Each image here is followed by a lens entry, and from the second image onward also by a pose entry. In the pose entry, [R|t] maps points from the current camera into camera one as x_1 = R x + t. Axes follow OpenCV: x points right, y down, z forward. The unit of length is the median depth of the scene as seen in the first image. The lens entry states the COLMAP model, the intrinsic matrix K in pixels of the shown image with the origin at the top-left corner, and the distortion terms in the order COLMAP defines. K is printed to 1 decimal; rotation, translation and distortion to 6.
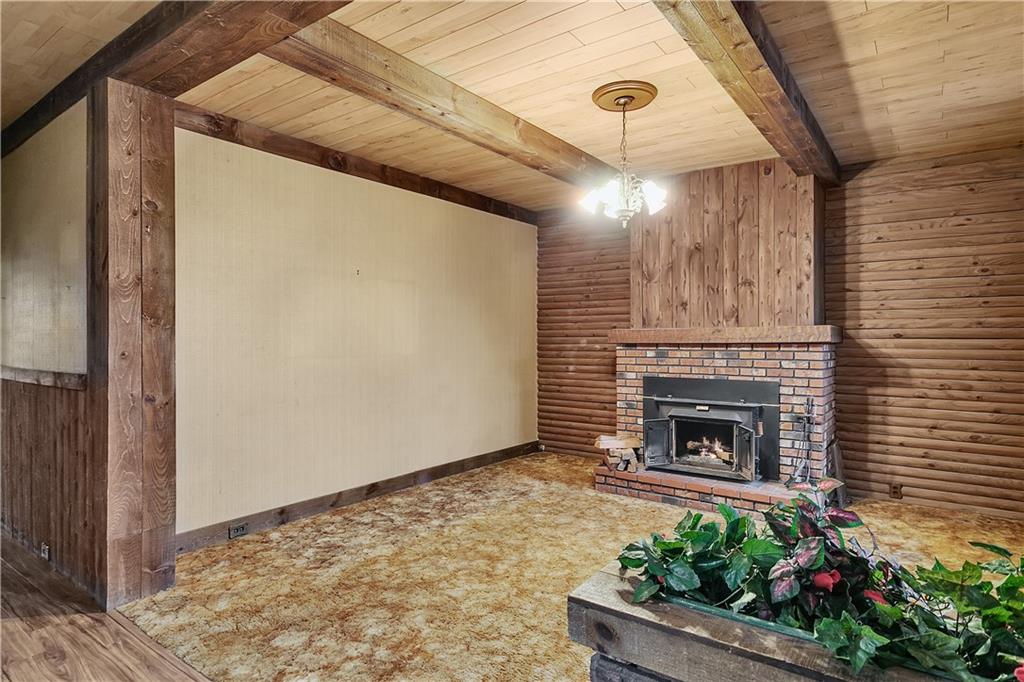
lens RADIAL K [[555.8, 0, 512.6], [0, 555.8, 336.5], [0, 0, 1]] dist [-0.000912, 0.004130]
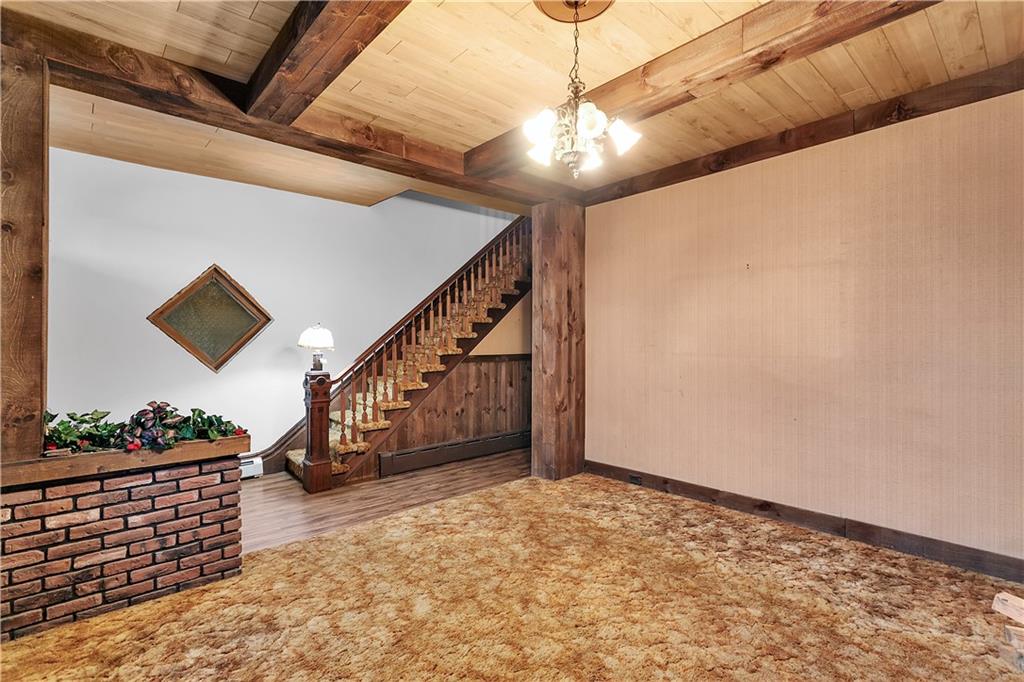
lens RADIAL K [[485.4, 0, 506.3], [0, 485.4, 331.4], [0, 0, 1]] dist [-0.000689, 0.002107]
pose [[-0.211909, -0.019298, -0.977099, 0.717495], [0.009986, 0.999710, -0.021910, 0.005961], [0.977238, -0.014400, -0.211655, 0.907716]]
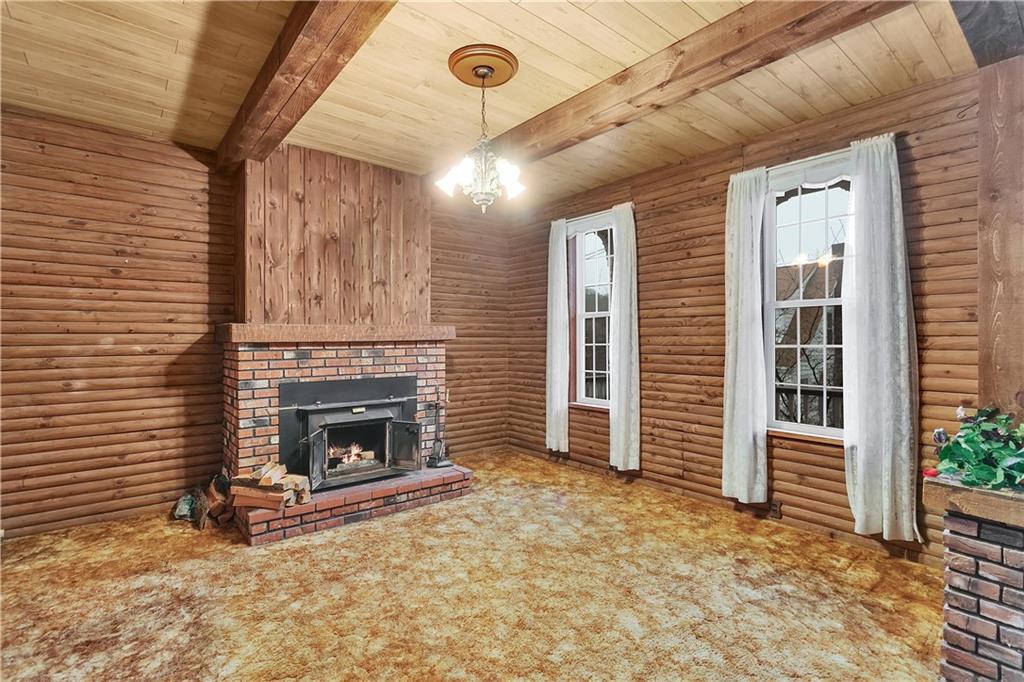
lens RADIAL K [[485.4, 0, 511.4], [0, 485.4, 338.9], [0, 0, 1]] dist [-0.000689, 0.002107]
pose [[0.256887, -0.004708, 0.966430, -0.476467], [-0.006051, 0.999961, 0.006479, 0.000323], [-0.966422, -0.007512, 0.256849, 0.654945]]
